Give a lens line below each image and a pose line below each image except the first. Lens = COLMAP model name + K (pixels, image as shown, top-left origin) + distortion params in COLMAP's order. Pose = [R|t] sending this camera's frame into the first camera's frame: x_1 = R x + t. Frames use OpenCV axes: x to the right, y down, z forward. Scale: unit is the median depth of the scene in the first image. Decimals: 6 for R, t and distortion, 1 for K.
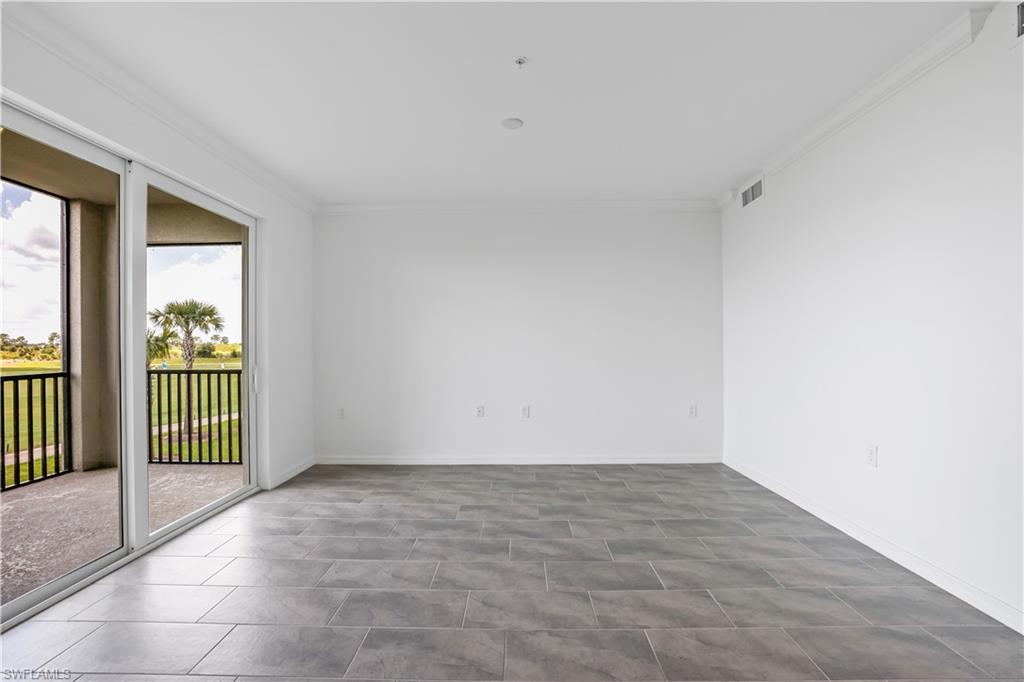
lens RADIAL K [[436.4, 0, 512.5], [0, 436.4, 340.8], [0, 0, 1]] dist [-0.027529, 0.001580]
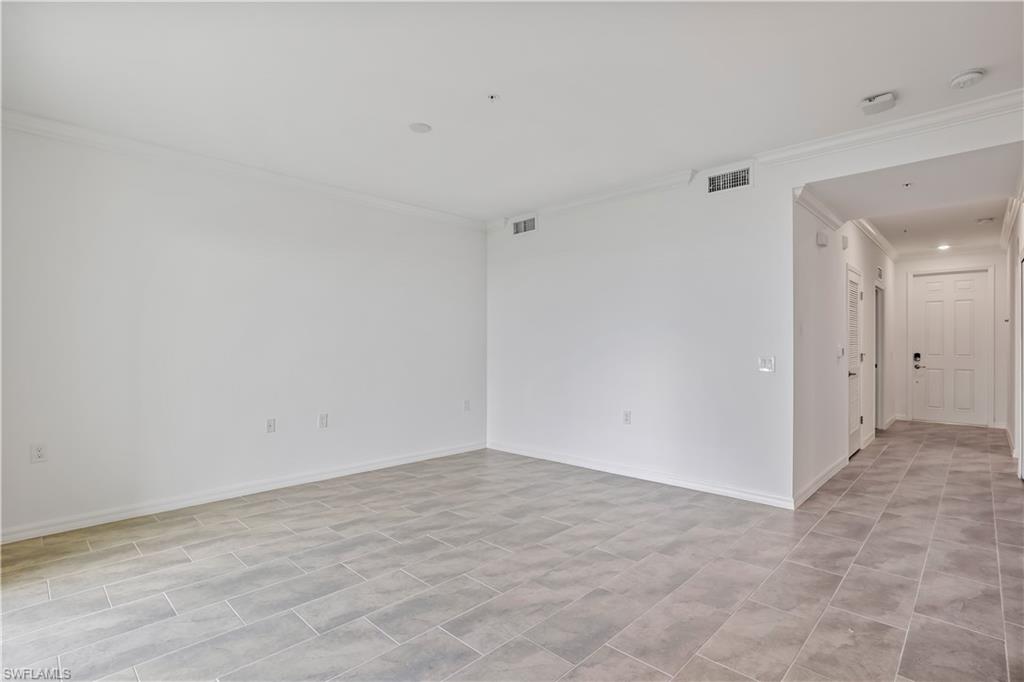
lens RADIAL K [[495.5, 0, 511.9], [0, 495.5, 344.9], [0, 0, 1]] dist [-0.003436, 0.003110]
pose [[0.678623, 0.013793, 0.734357, -0.646280], [-0.020021, 0.999800, -0.000277, 0.004278], [-0.734214, -0.014515, 0.678763, 0.058754]]
